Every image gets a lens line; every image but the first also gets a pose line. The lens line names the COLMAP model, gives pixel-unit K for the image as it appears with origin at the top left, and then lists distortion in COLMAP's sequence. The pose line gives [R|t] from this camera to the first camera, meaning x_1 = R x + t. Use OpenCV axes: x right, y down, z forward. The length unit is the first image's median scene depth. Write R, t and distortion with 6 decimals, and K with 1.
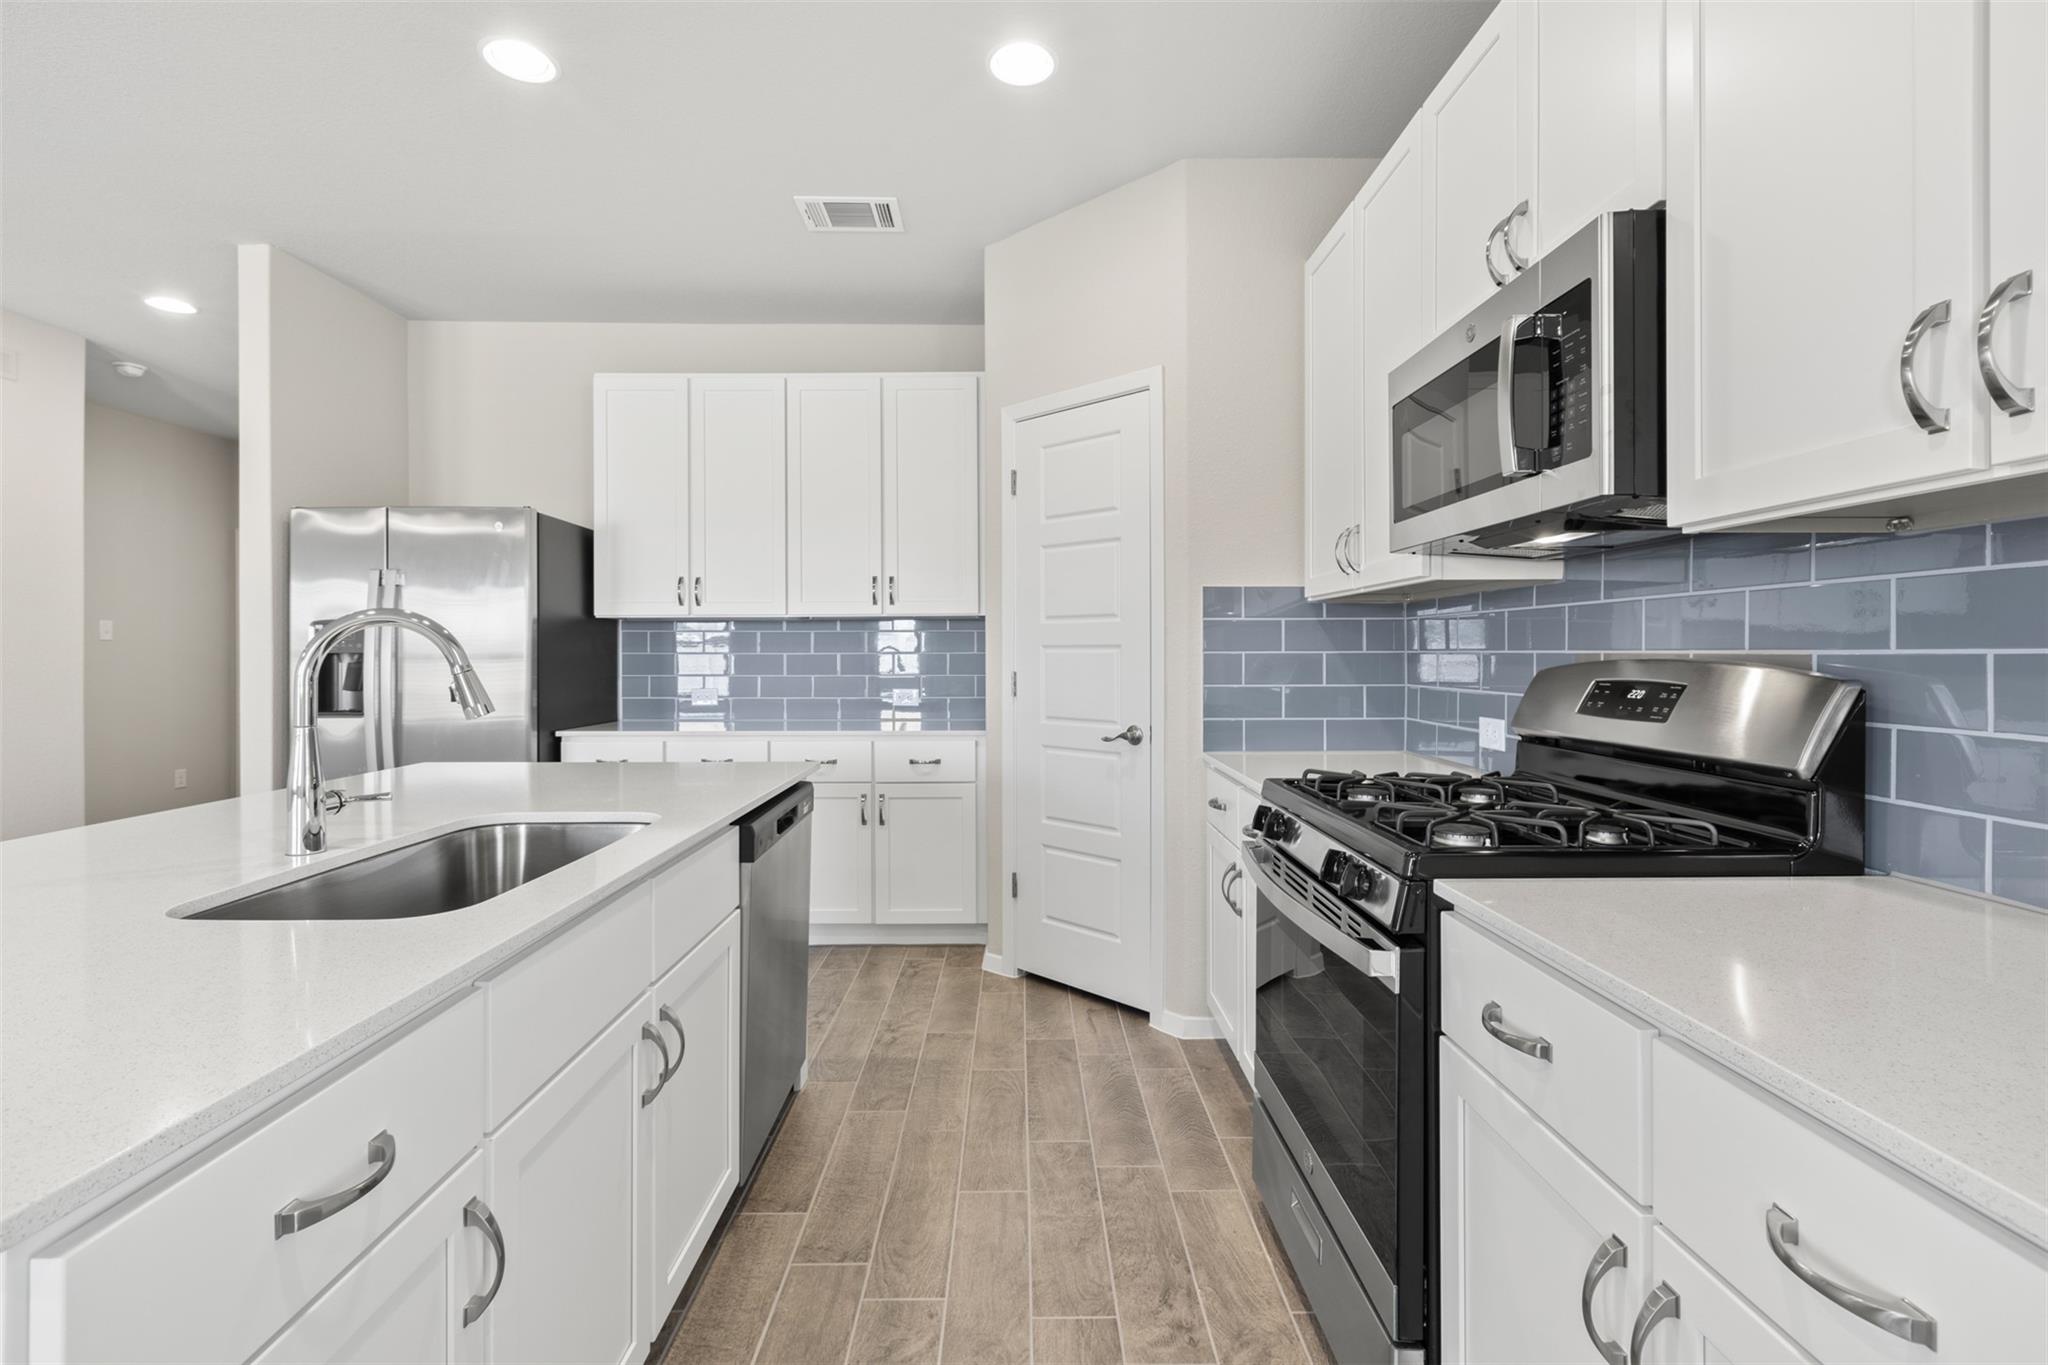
lens RADIAL K [[933.4, 0, 1015.1], [0, 933.4, 647.8], [0, 0, 1]] dist [0.000902, 0.000434]
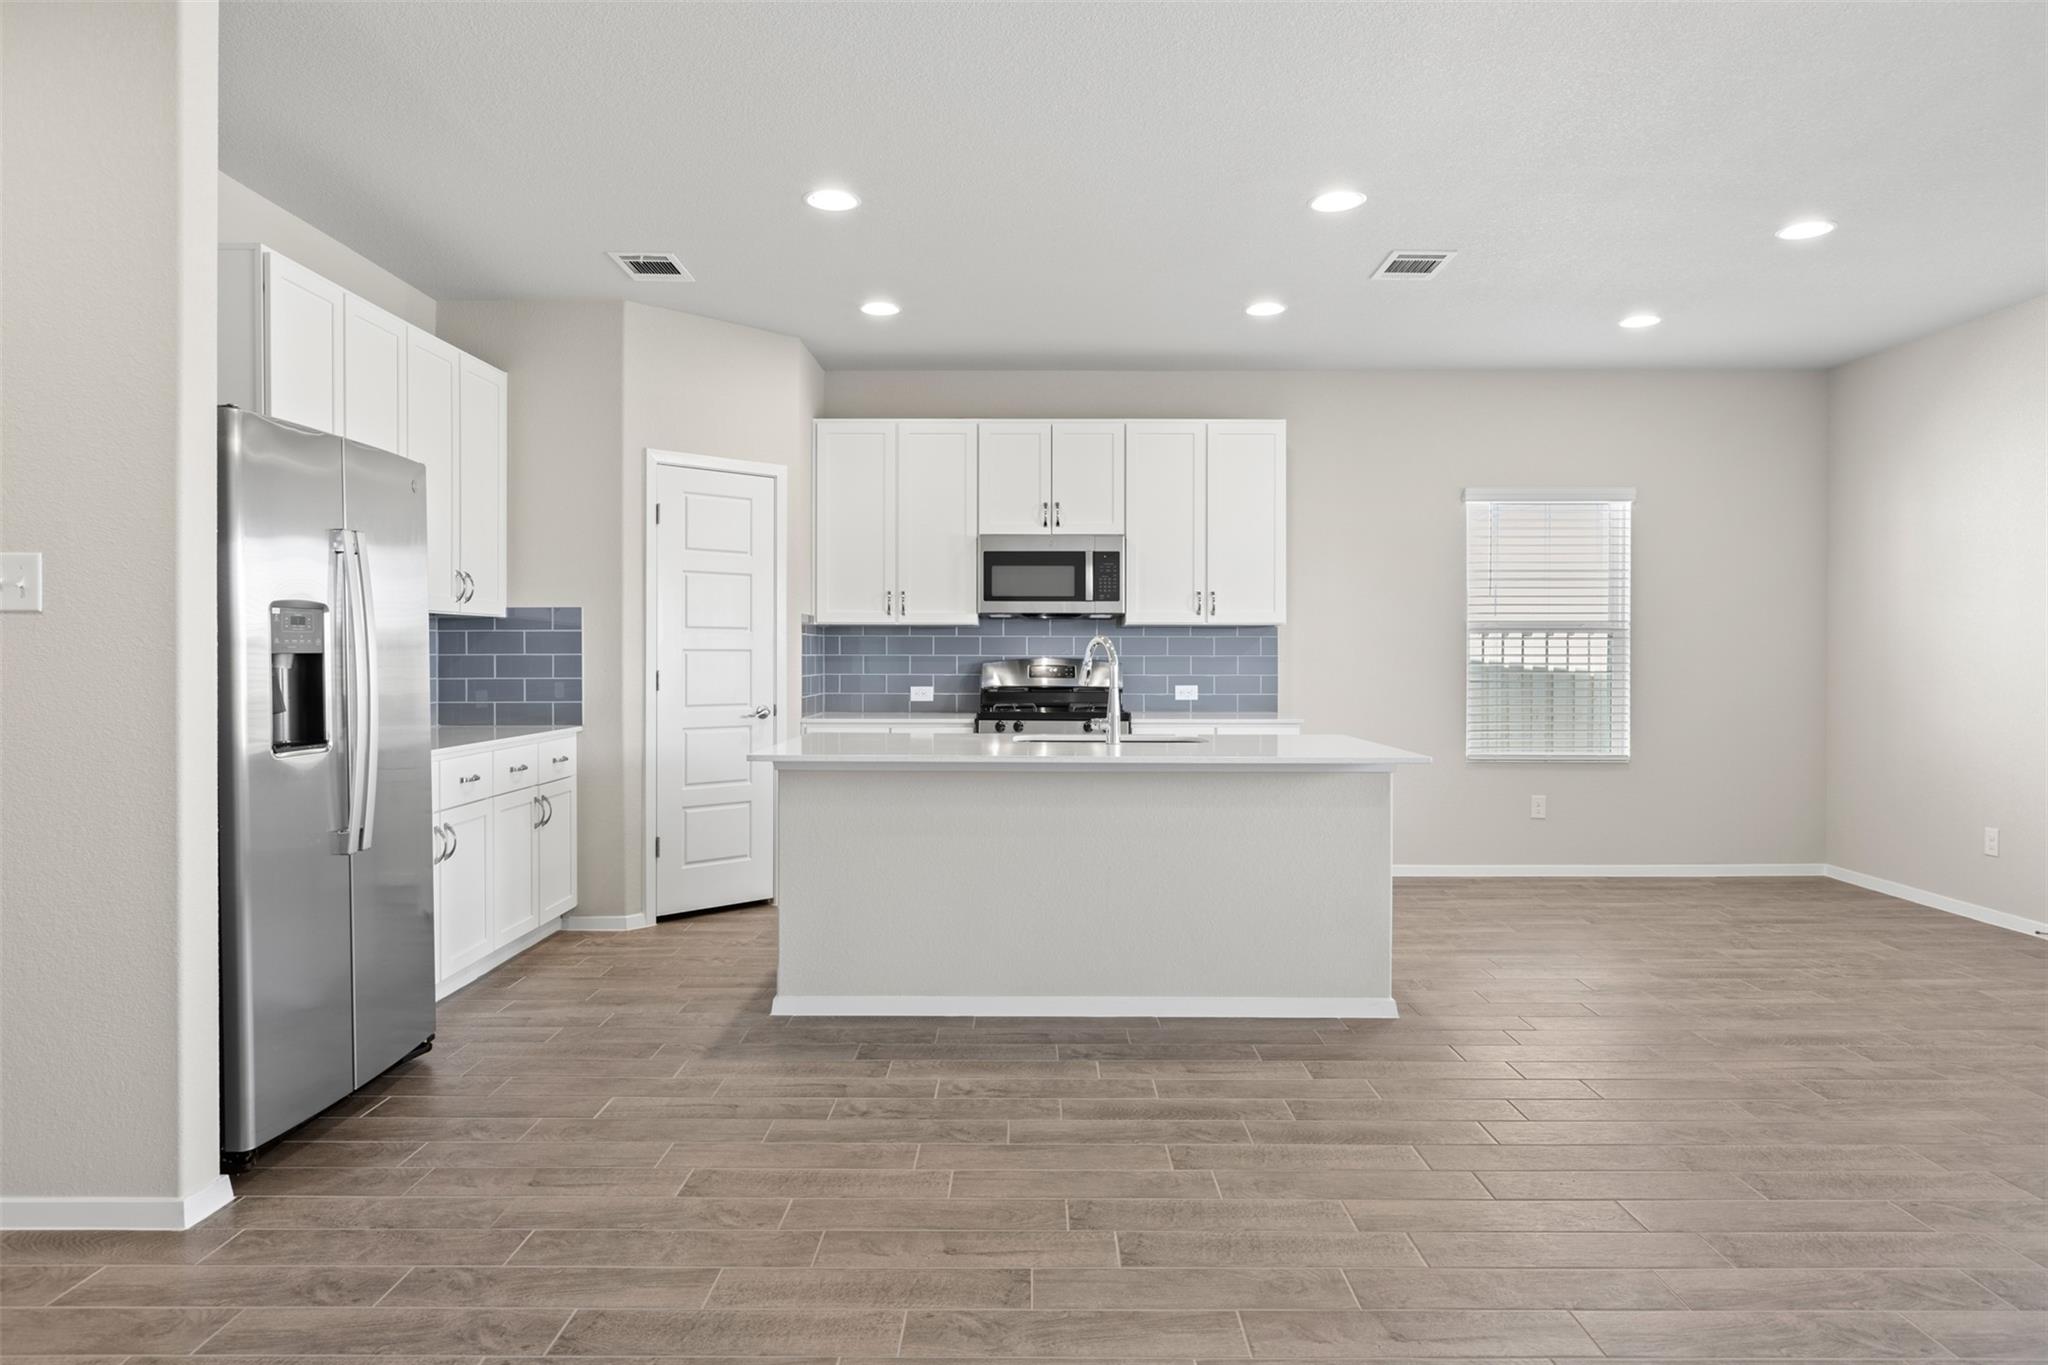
lens RADIAL K [[1247.2, 0, 1029.5], [0, 1247.2, 667.3], [0, 0, 1]] dist [0.002366, -0.004955]
pose [[0.007600, -0.008940, 0.999931, -1.612088], [-0.007646, 0.999930, 0.008998, 0.002955], [-0.999942, -0.007714, 0.007531, 0.506173]]
